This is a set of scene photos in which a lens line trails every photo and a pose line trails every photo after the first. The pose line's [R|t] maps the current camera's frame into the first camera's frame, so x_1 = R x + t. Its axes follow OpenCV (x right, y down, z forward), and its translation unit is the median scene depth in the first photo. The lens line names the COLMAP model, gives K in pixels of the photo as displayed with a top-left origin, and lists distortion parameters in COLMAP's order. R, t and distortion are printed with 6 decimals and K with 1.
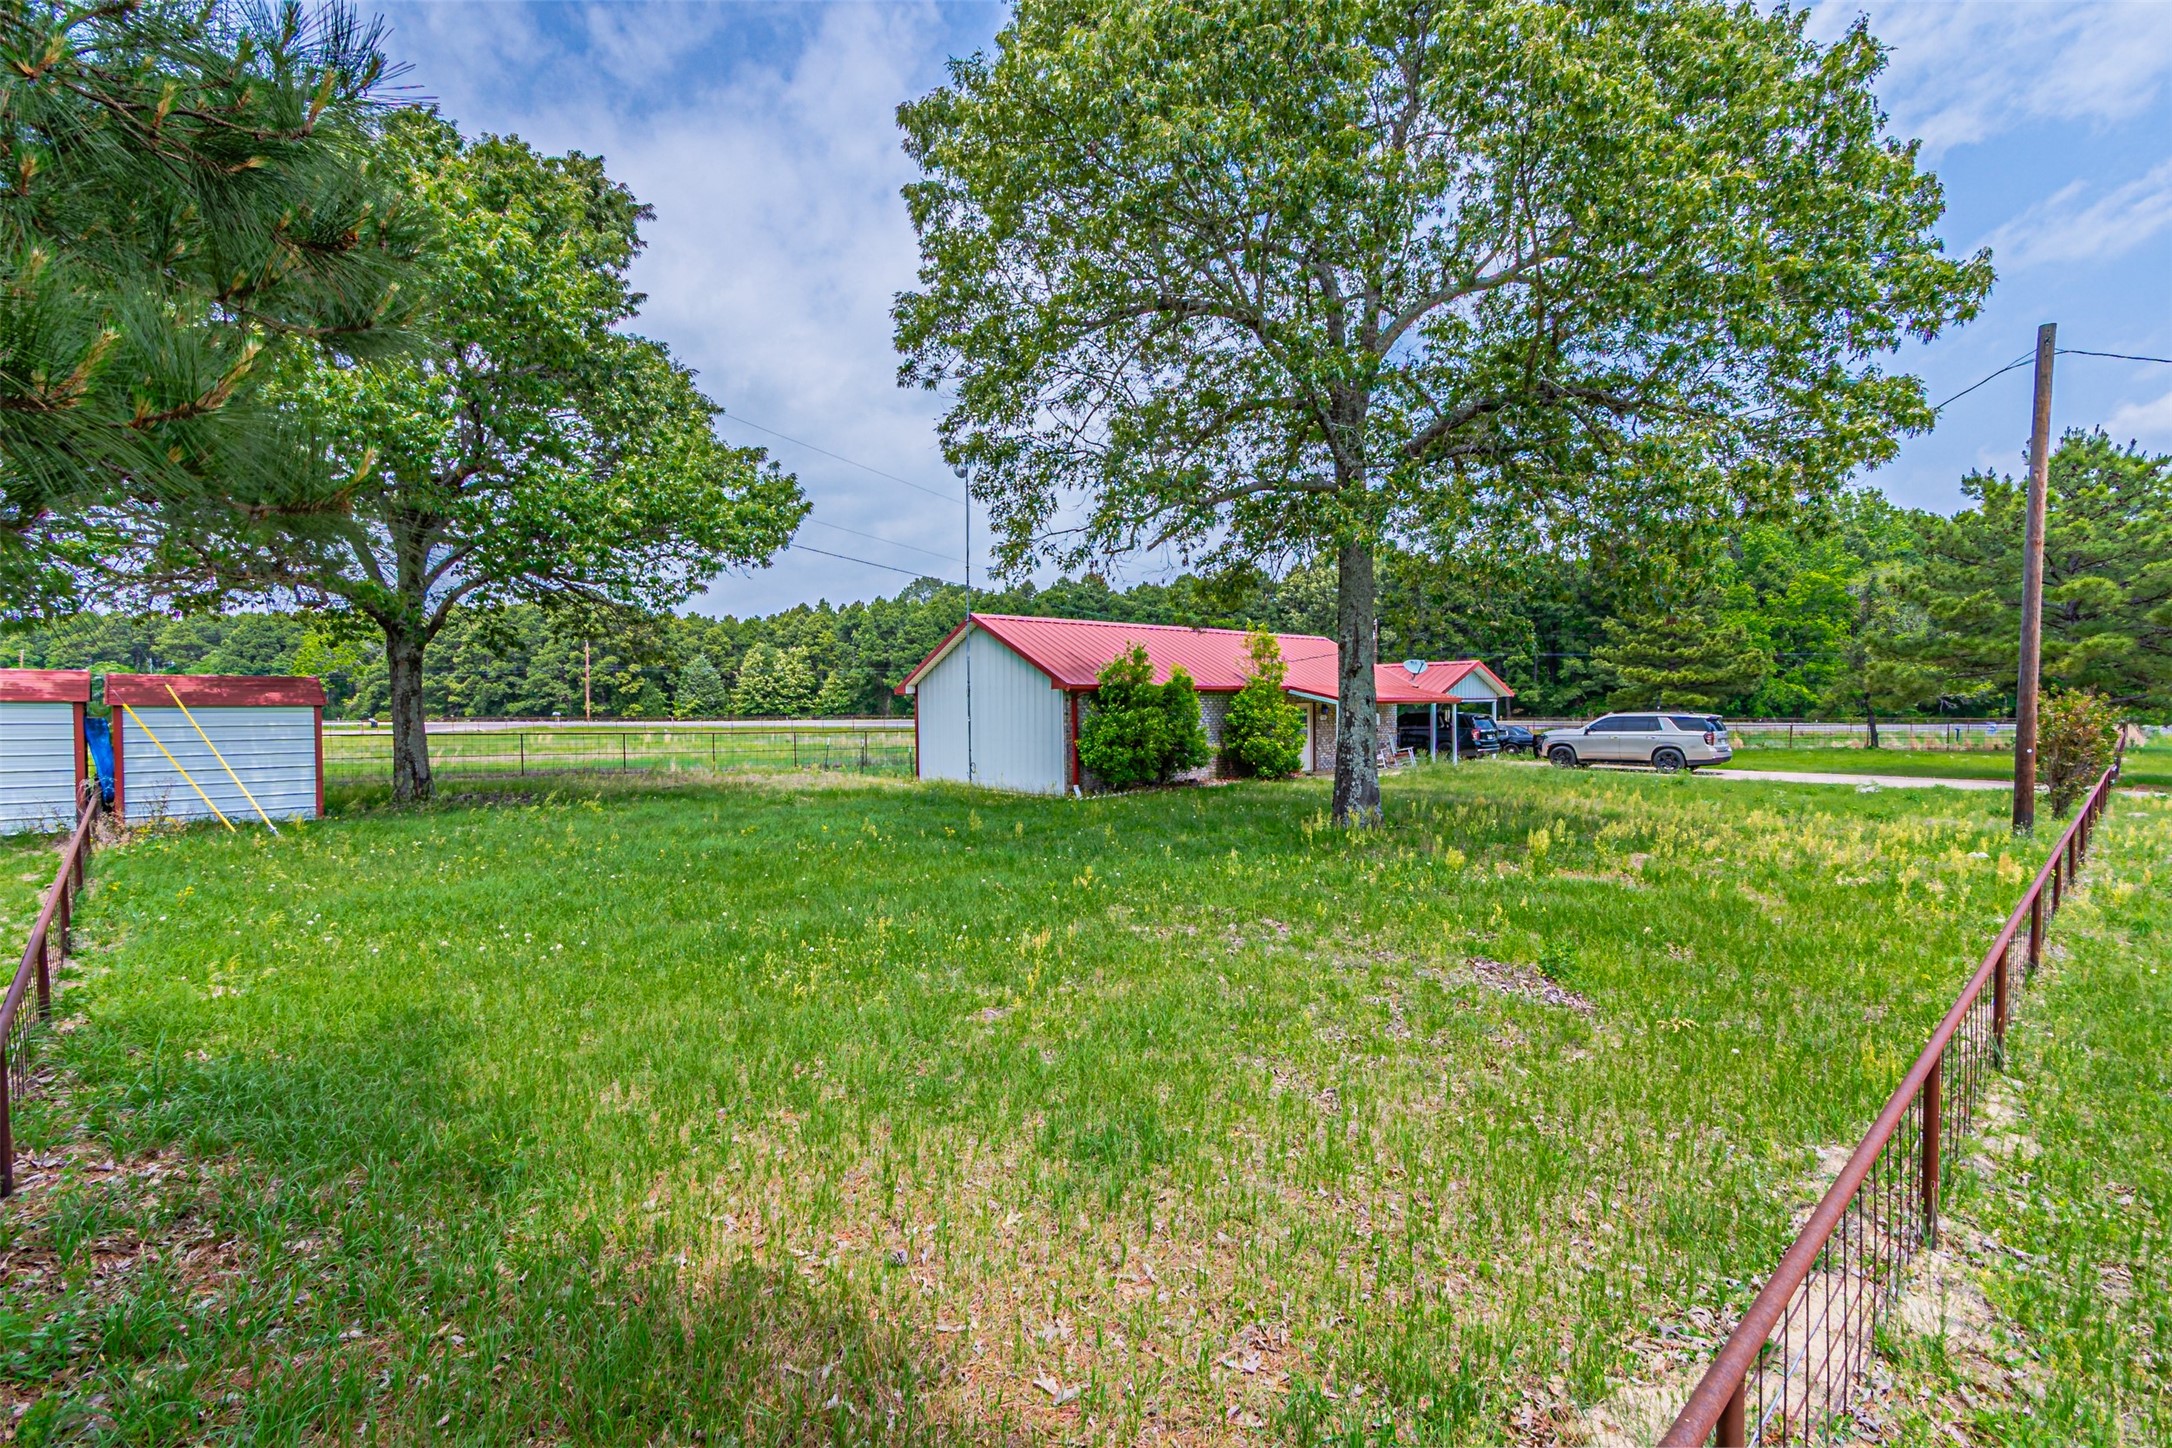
lens RADIAL K [[935.7, 0, 1097.8], [0, 935.7, 722.0], [0, 0, 1]] dist [0.002206, 0.000420]
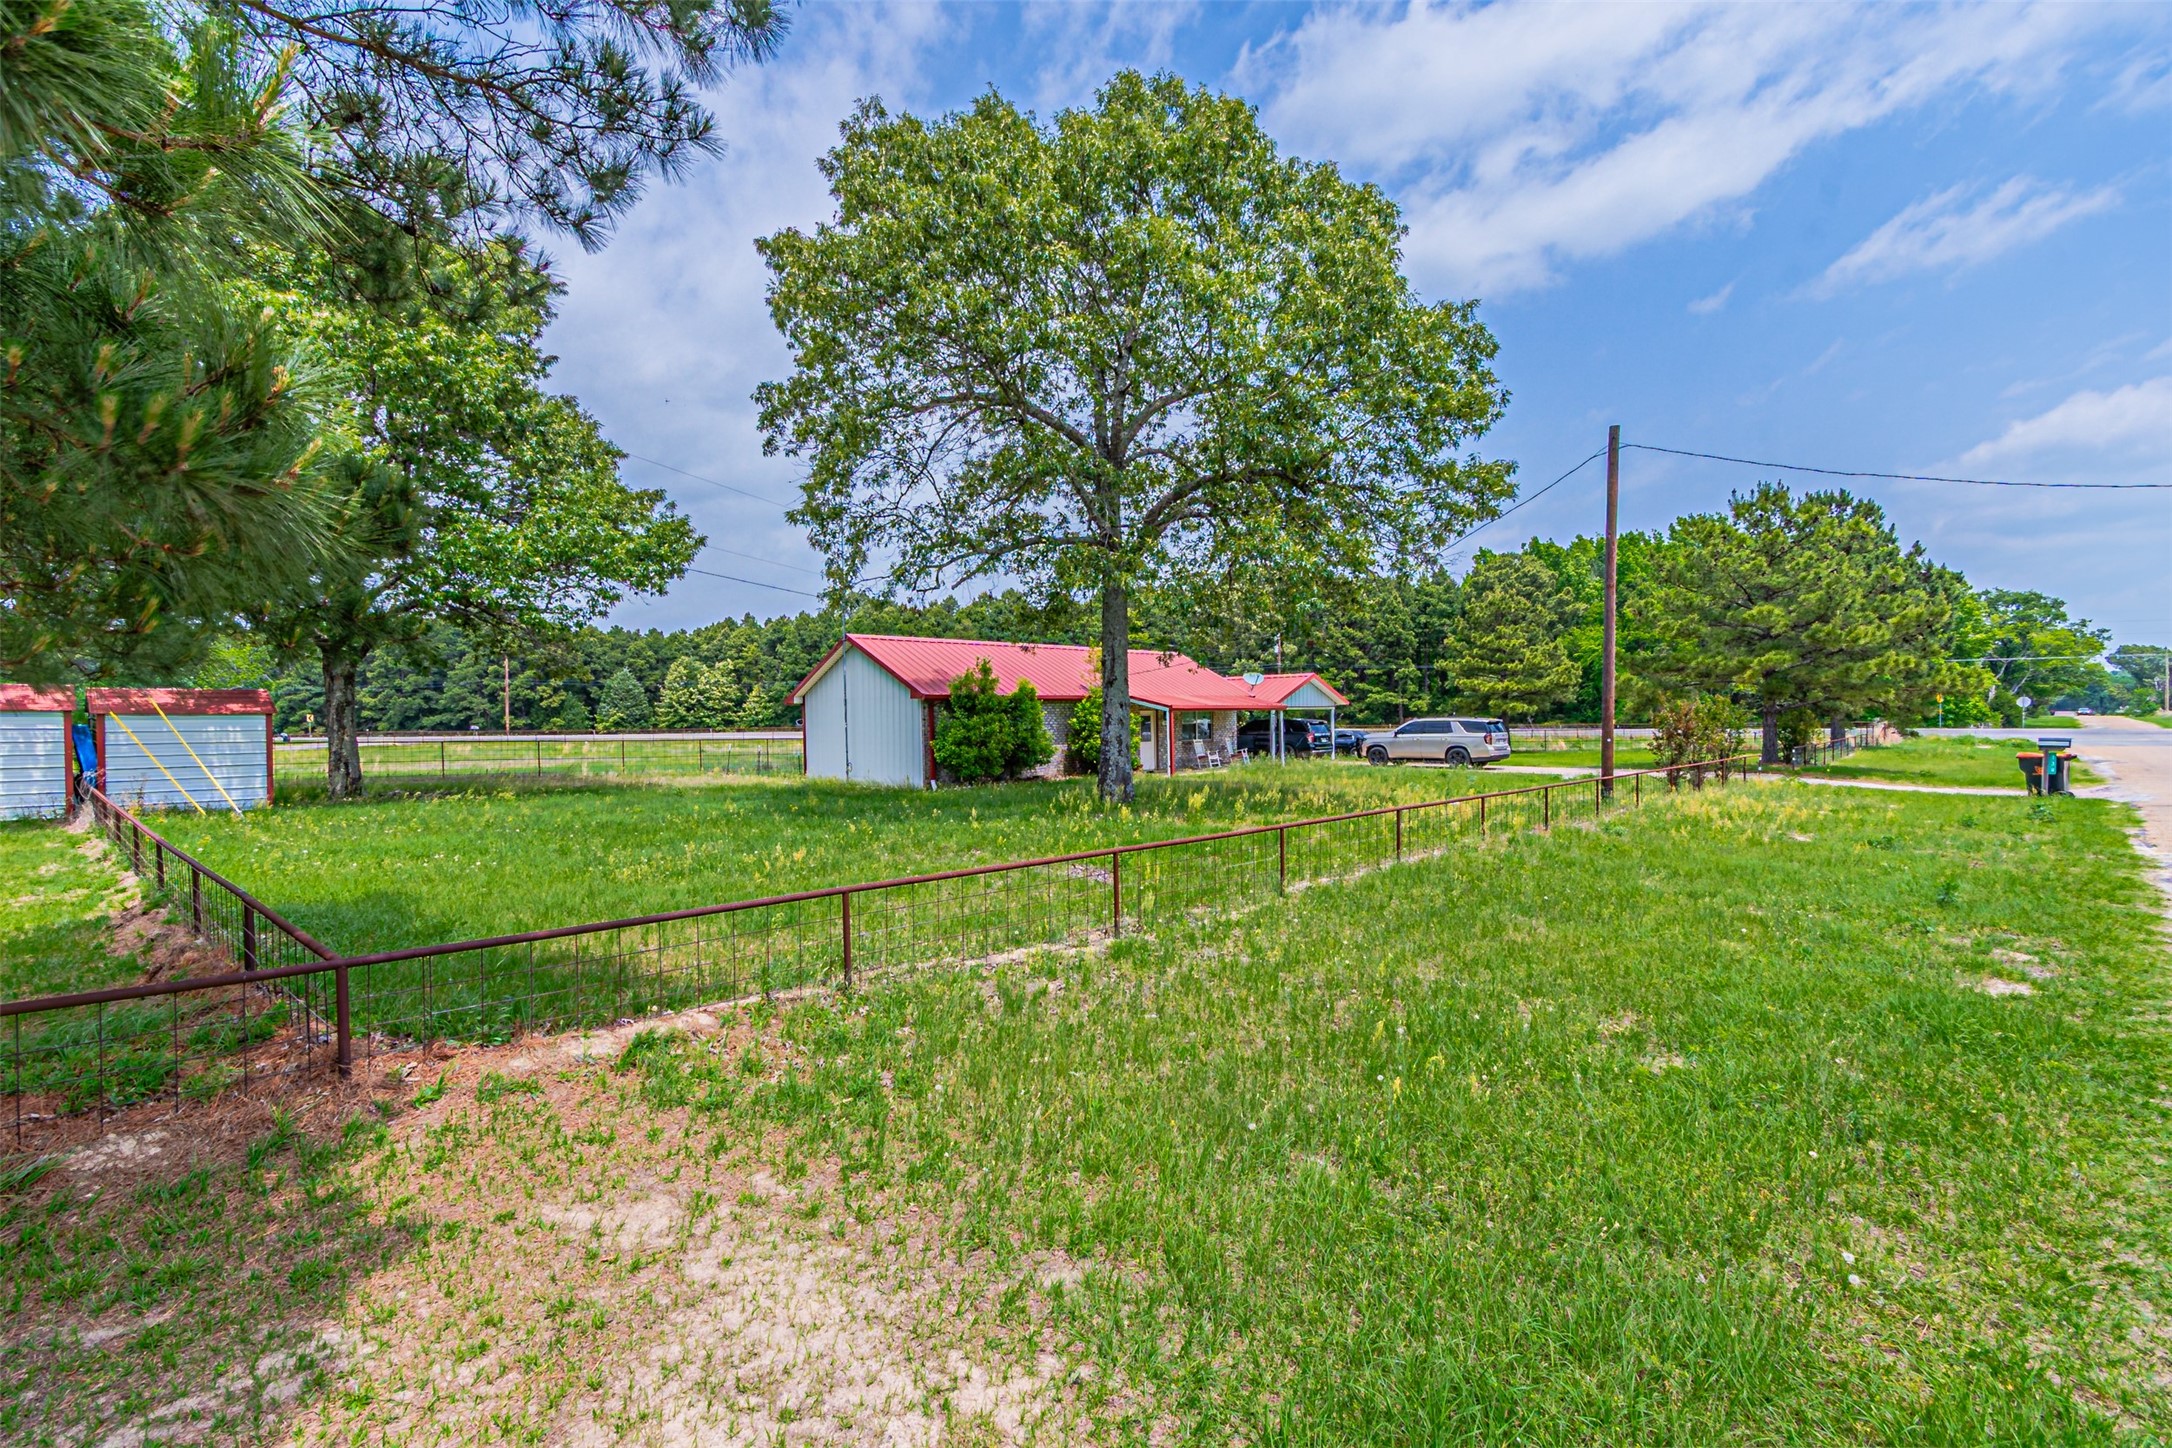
lens RADIAL K [[917.2, 0, 1084.0], [0, 917.2, 723.0], [0, 0, 1]] dist [0.000590, -0.000172]
pose [[0.998038, -0.005531, 0.062371, 0.070764], [0.006239, 0.999918, -0.011165, 0.007283], [-0.062304, 0.011532, 0.997991, -0.124165]]
